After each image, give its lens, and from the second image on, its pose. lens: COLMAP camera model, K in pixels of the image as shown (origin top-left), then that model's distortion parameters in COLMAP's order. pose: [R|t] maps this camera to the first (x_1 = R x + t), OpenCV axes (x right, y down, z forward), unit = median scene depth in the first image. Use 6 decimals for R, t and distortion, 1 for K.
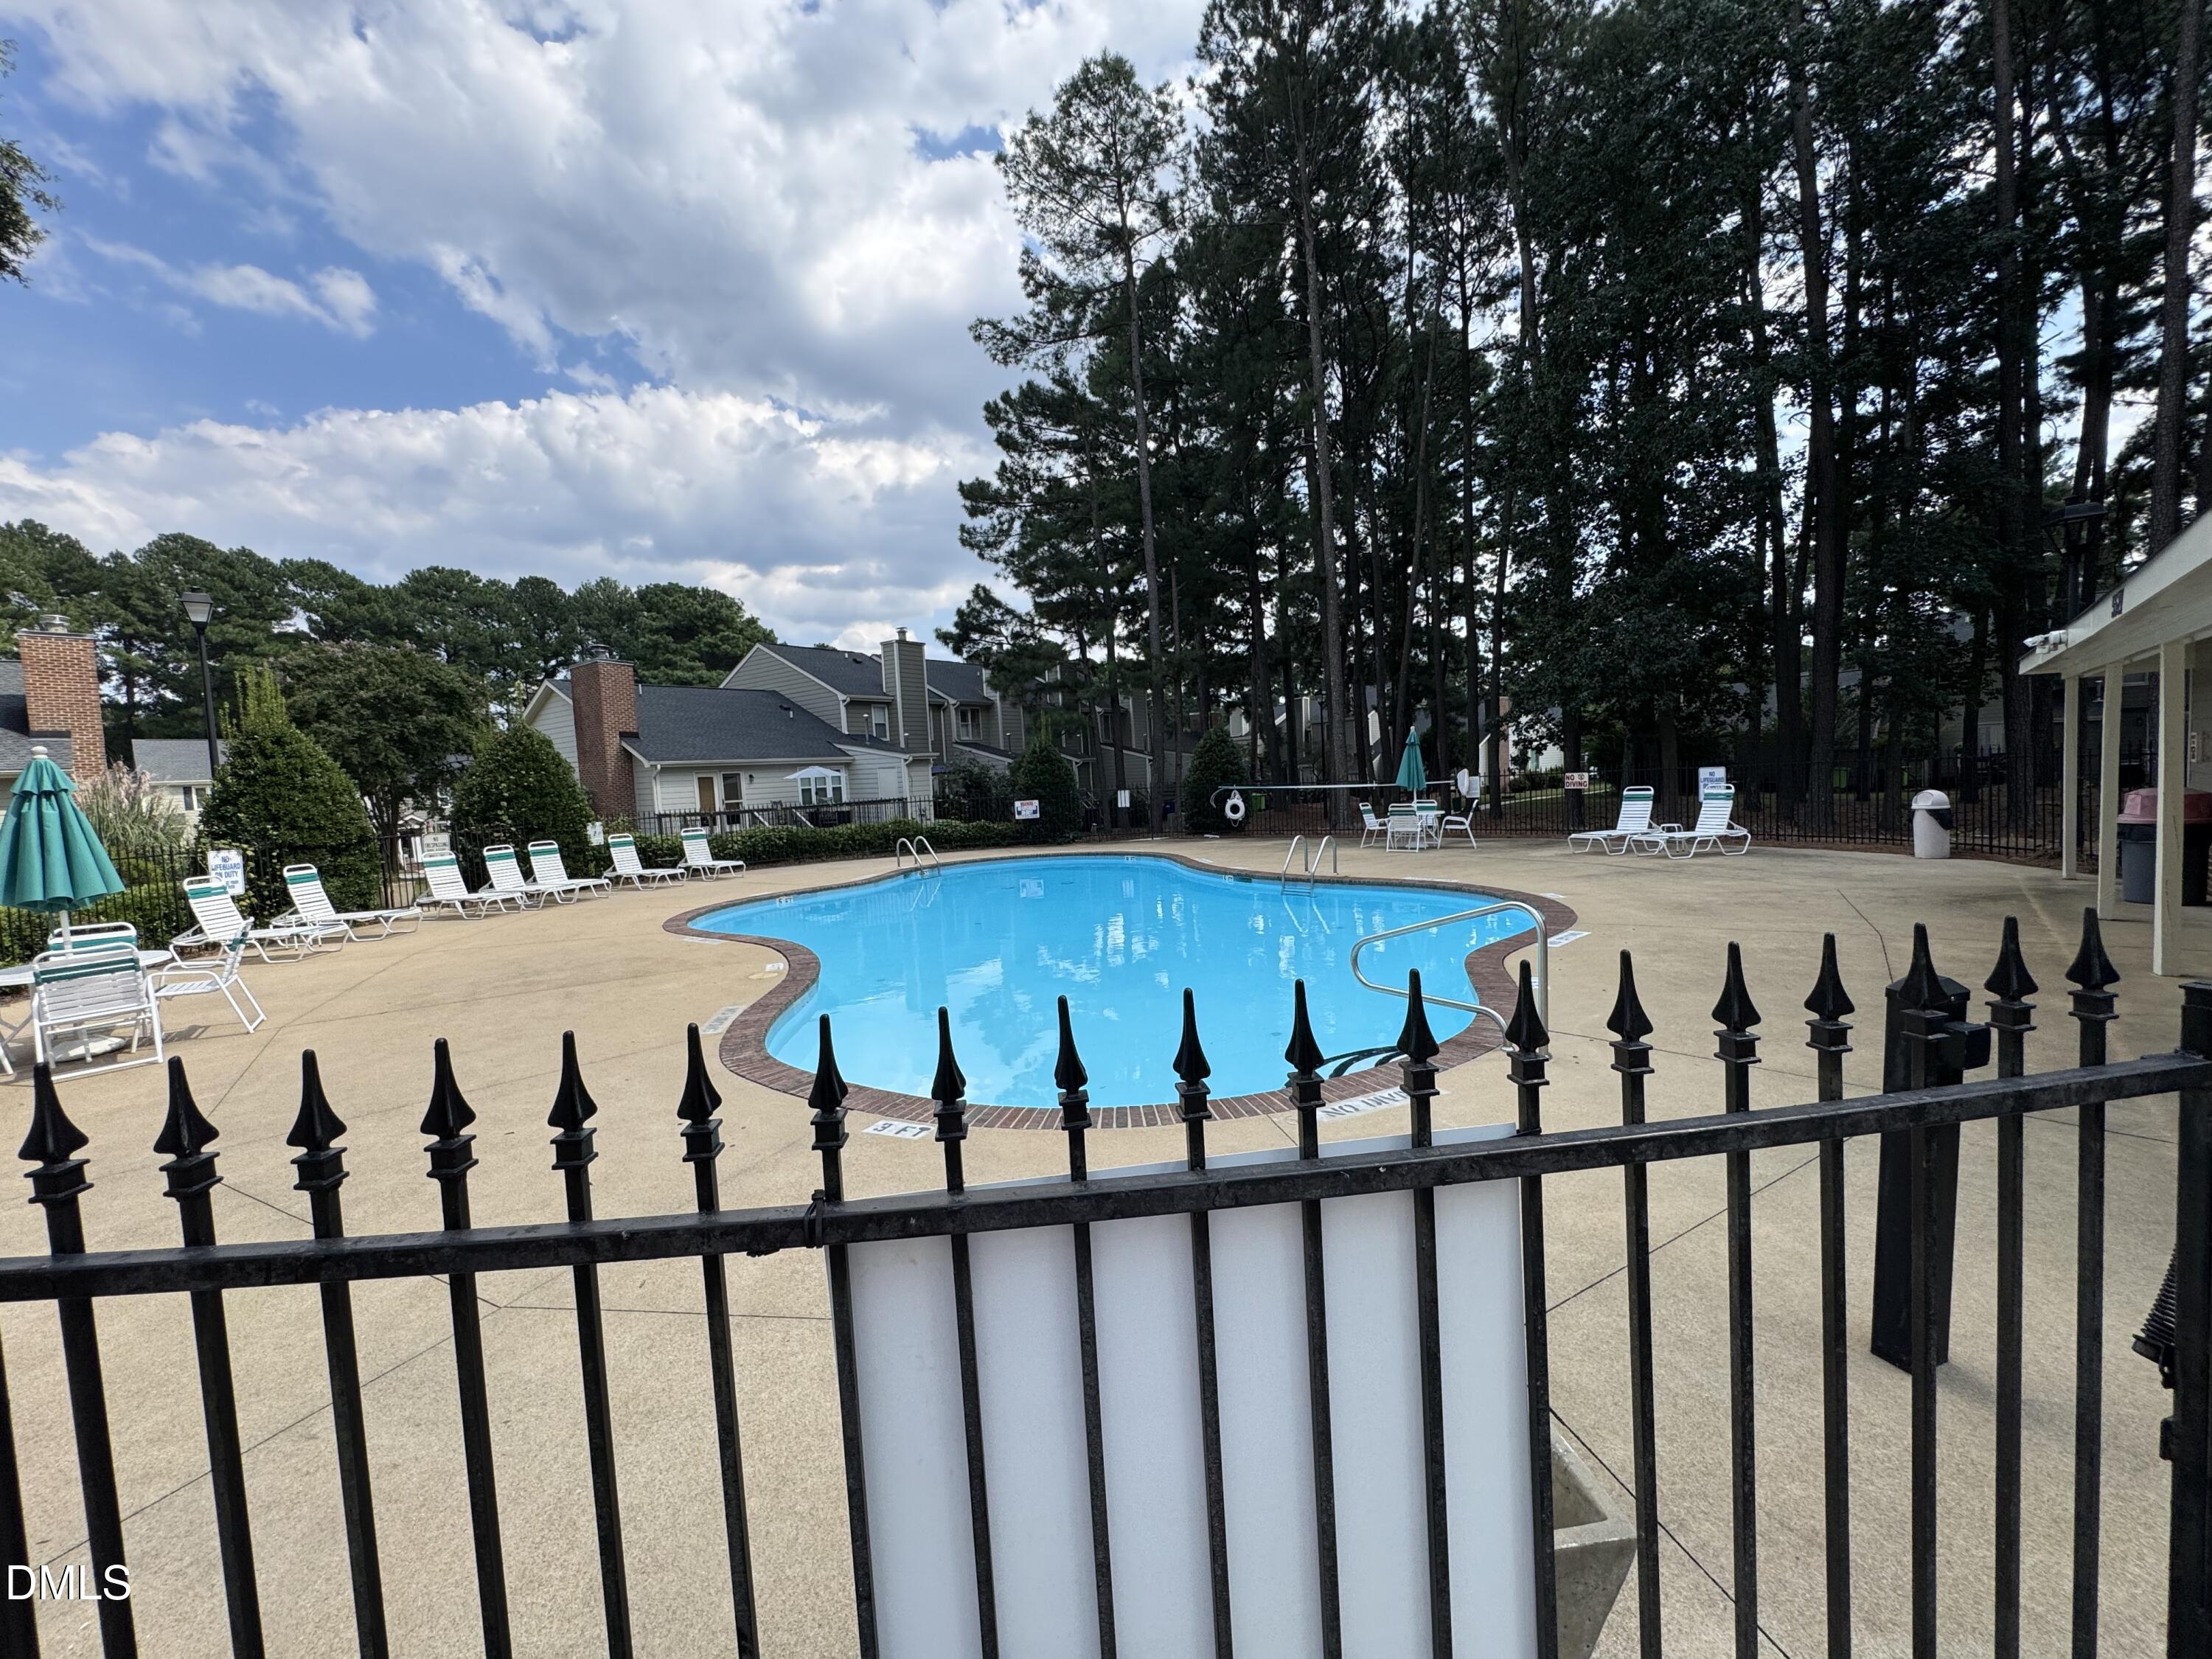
lens RADIAL K [[882.3, 0, 1105.6], [0, 882.3, 831.7], [0, 0, 1]] dist [-0.000704, 0.000091]
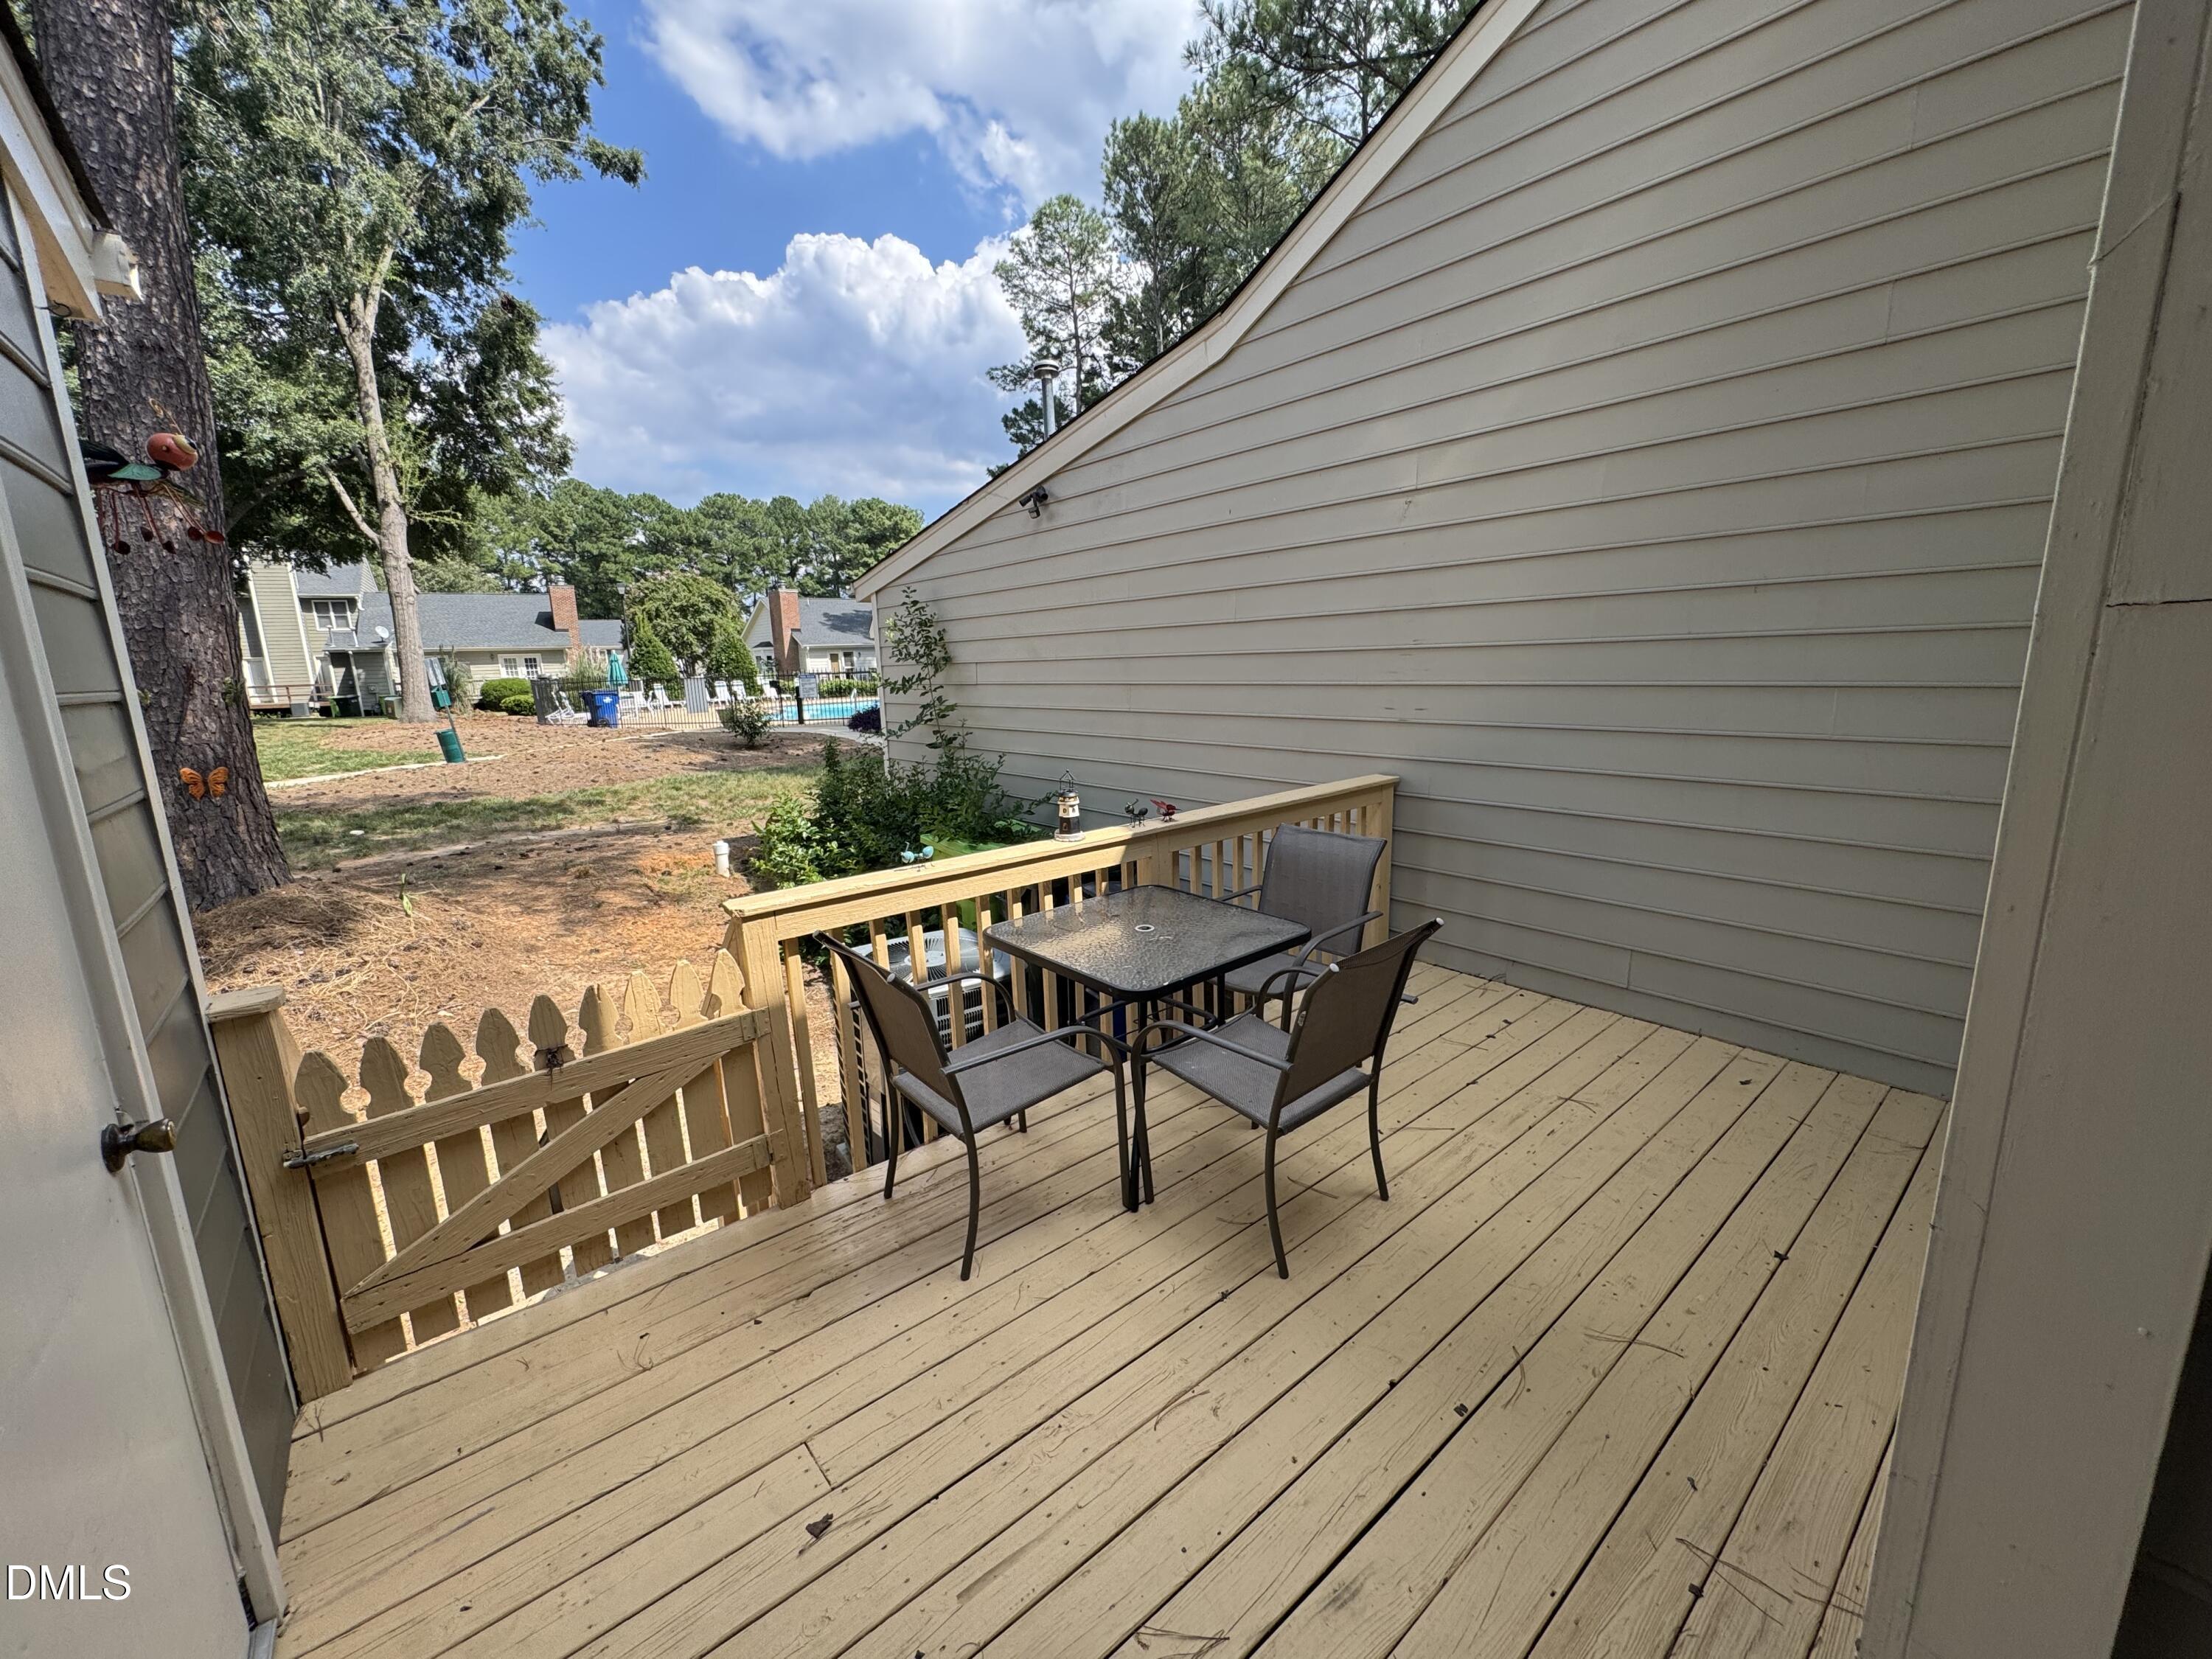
lens RADIAL K [[882.3, 0, 1105.6], [0, 882.3, 831.7], [0, 0, 1]] dist [-0.000704, 0.000091]
pose [[0.966009, 0.072667, -0.248084, 0.498156], [-0.037321, 0.988828, 0.144316, 0.016069], [0.255800, -0.130152, 0.957929, -0.575517]]
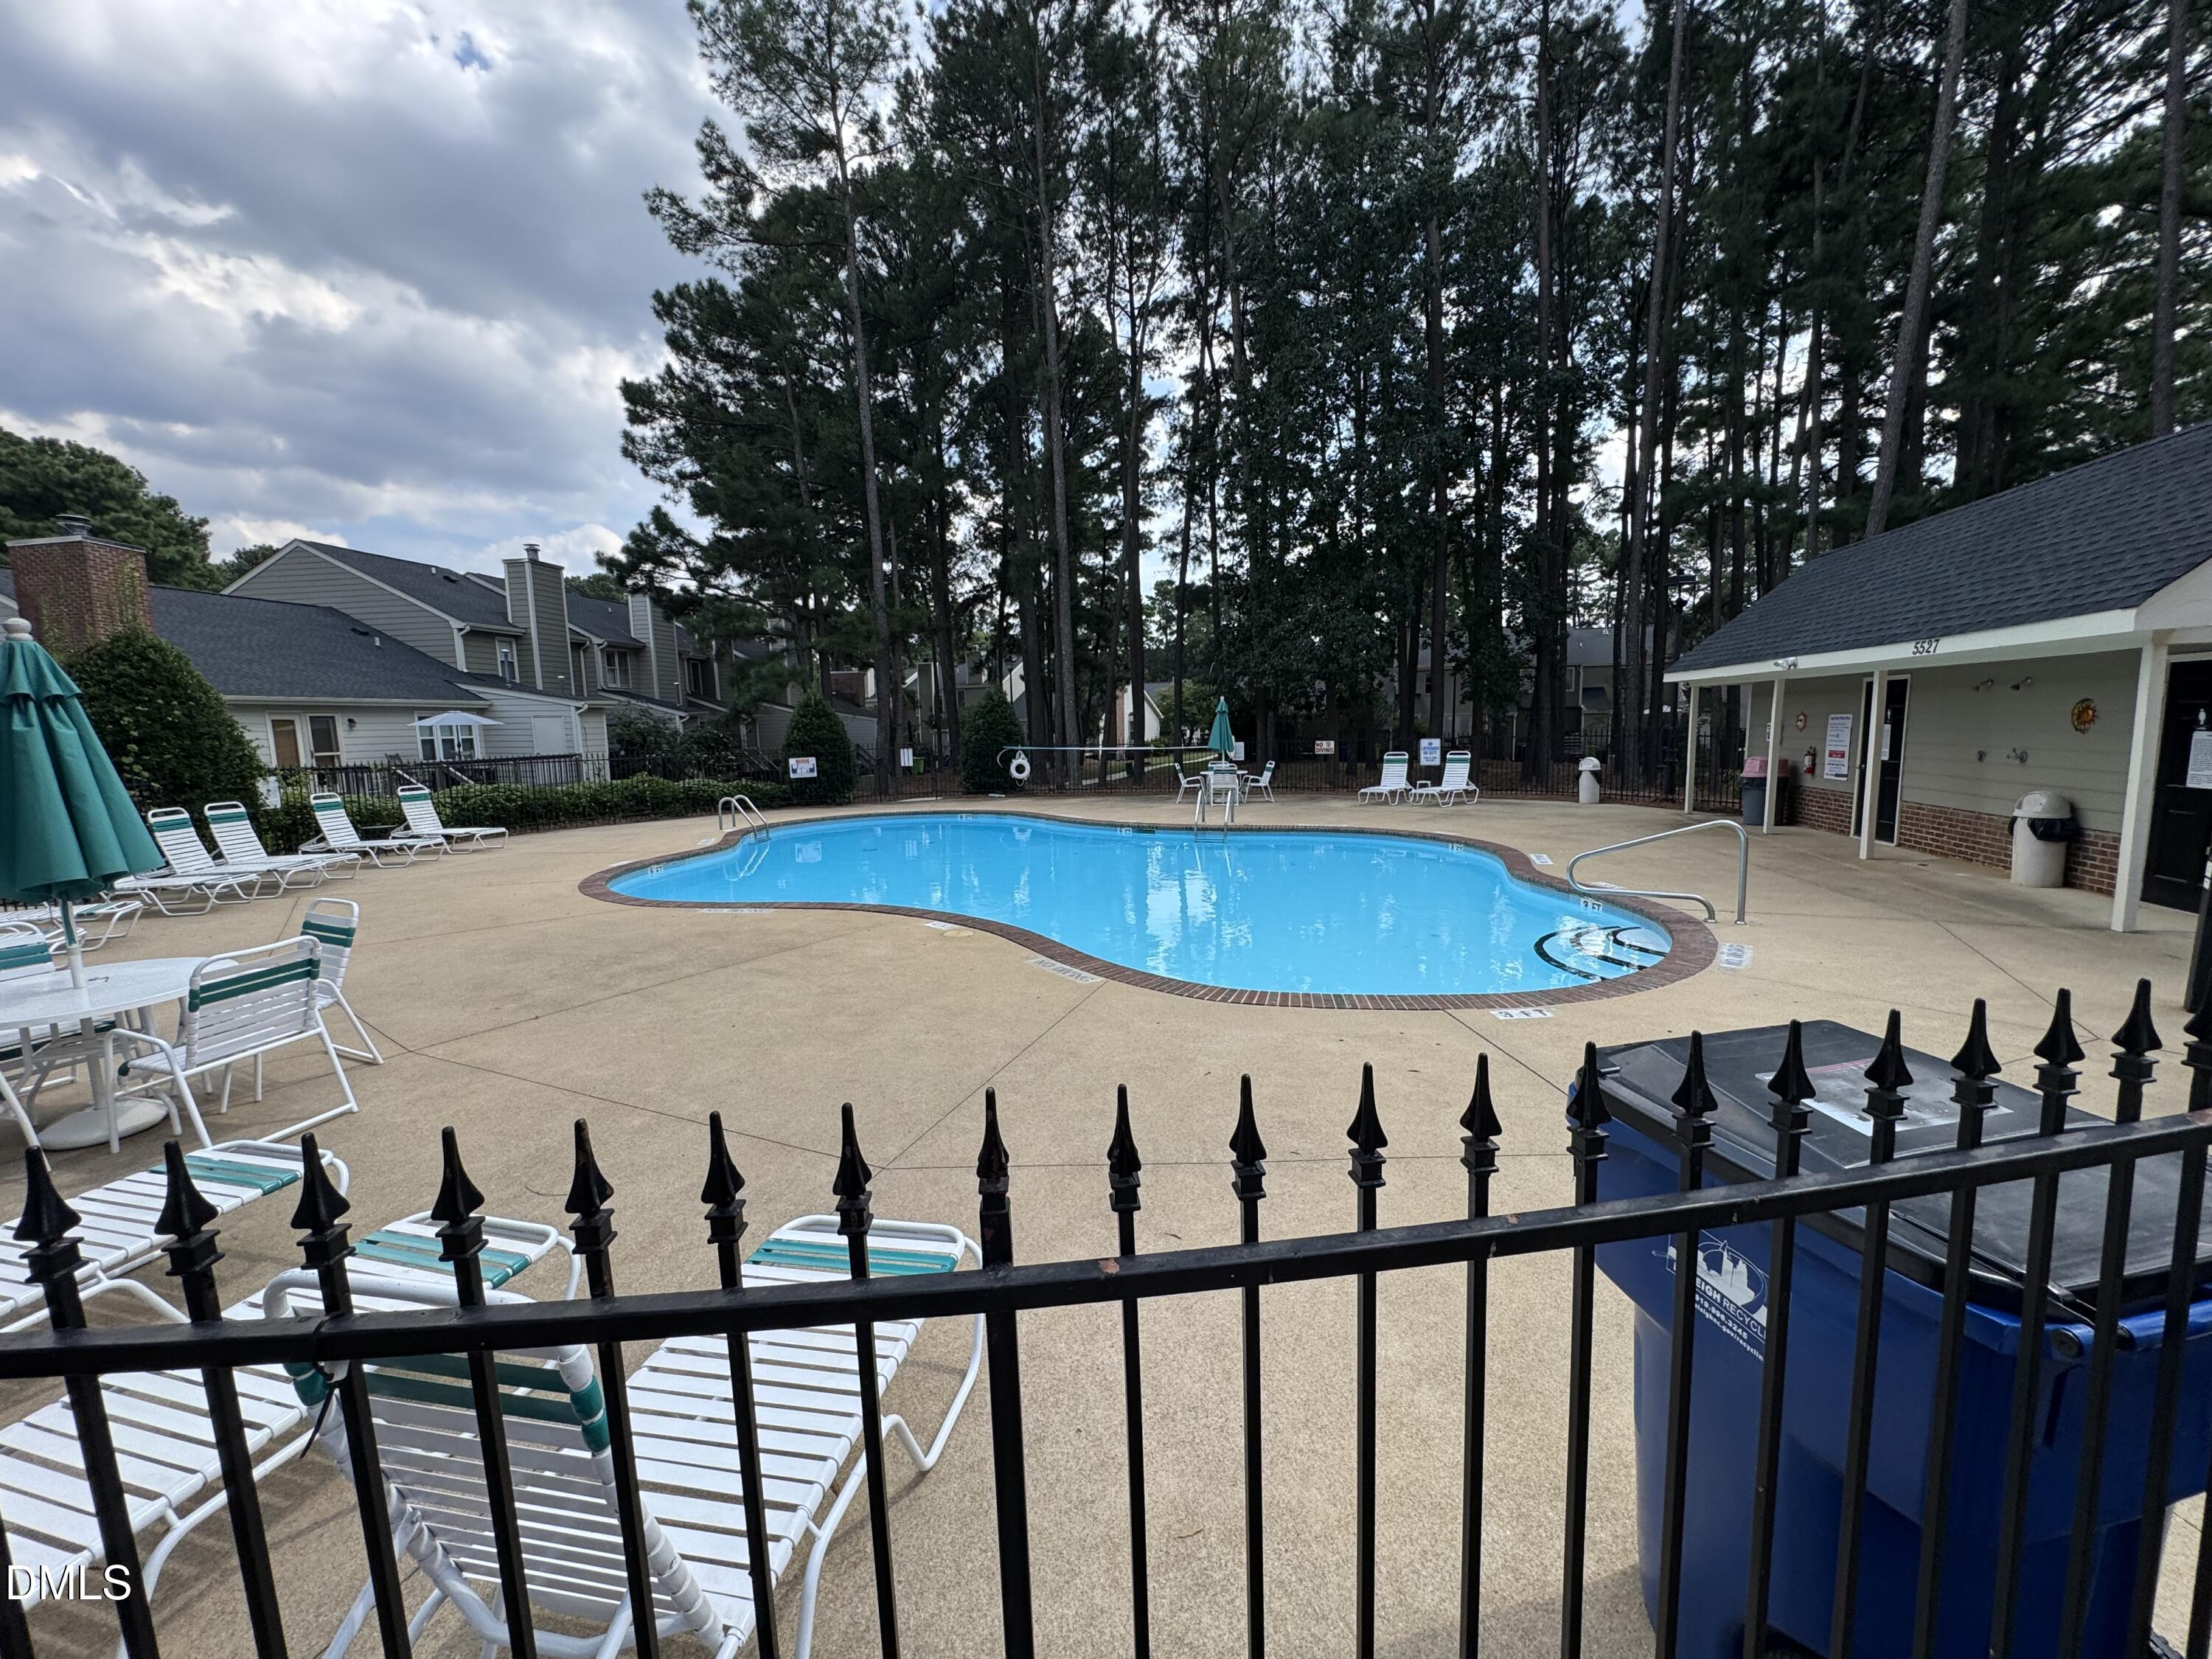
lens RADIAL K [[876.0, 0, 1107.1], [0, 876.0, 838.4], [0, 0, 1]] dist [0.000383, 0.000028]
pose [[0.883096, -0.027406, 0.468392, -0.165182], [0.005653, 0.998842, 0.047785, 0.004776], [-0.469159, -0.039550, 0.882228, 0.027925]]
